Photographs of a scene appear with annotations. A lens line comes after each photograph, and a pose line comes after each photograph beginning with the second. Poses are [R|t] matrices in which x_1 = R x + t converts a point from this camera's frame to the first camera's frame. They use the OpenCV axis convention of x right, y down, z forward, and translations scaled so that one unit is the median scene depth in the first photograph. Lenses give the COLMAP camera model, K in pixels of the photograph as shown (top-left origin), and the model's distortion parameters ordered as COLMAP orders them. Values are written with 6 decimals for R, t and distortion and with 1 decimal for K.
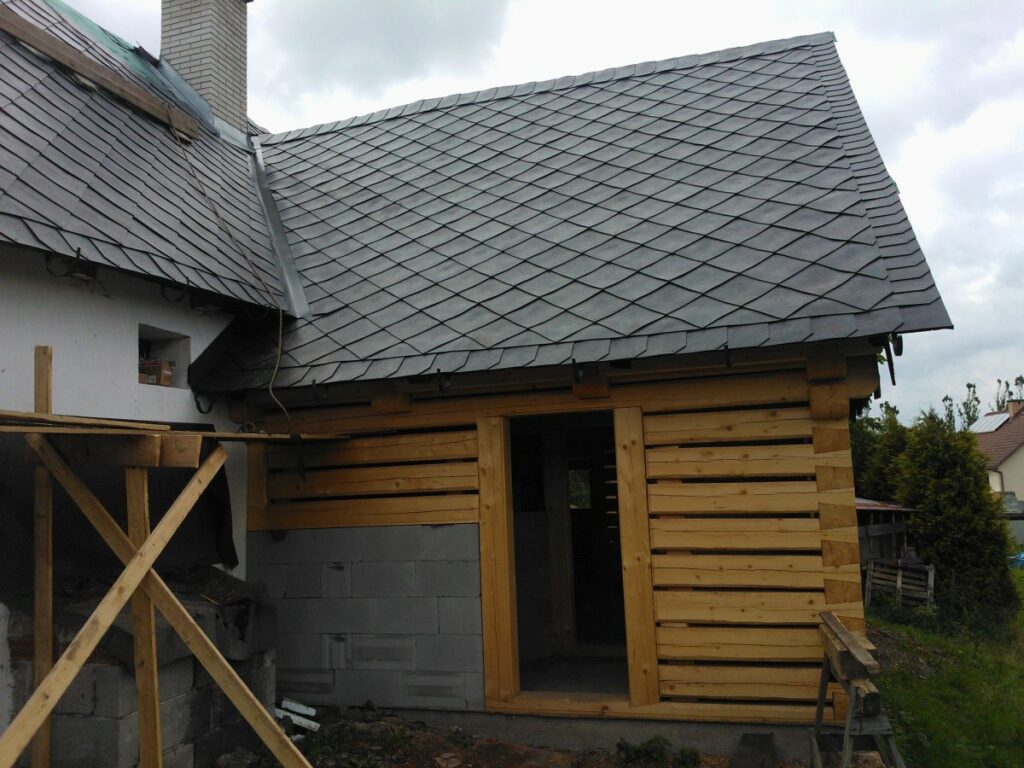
lens RADIAL K [[836.0, 0, 522.5], [0, 836.0, 382.4], [0, 0, 1]] dist [0.177241, -0.399047]
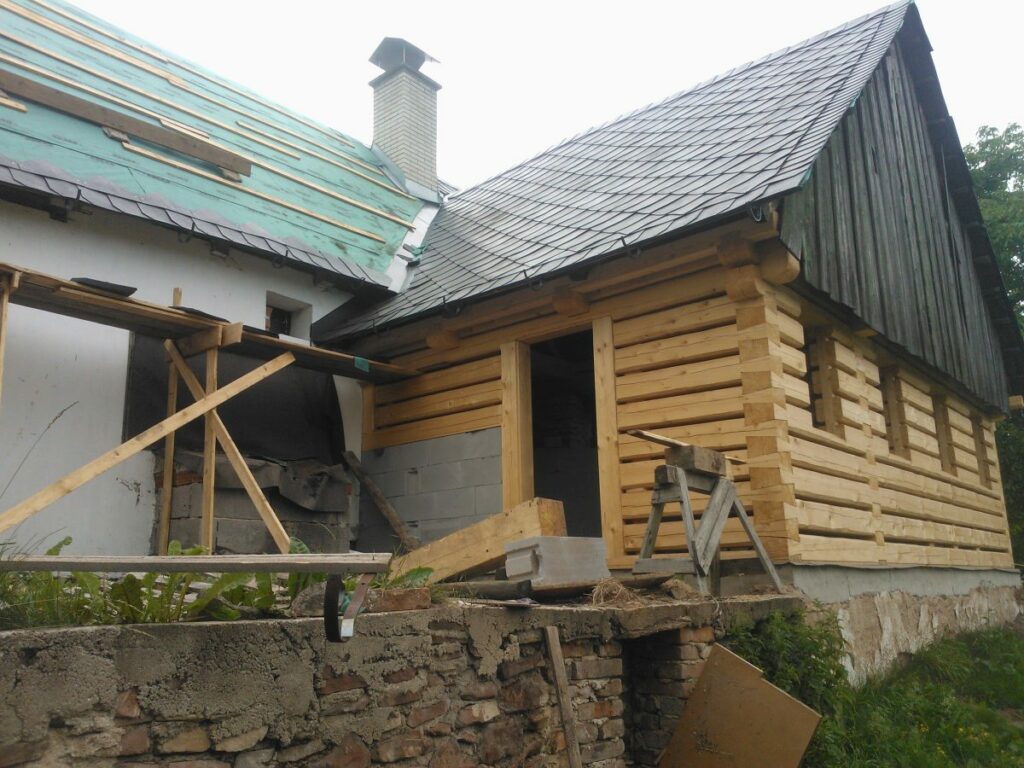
lens RADIAL K [[842.3, 0, 512.0], [0, 842.3, 384.0], [0, 0, 1]] dist [0.082209, -0.141599]
pose [[0.923984, -0.070087, -0.375953, 0.457861], [0.033297, 0.994073, -0.103486, 0.246865], [0.380978, 0.083102, 0.920842, -0.155674]]
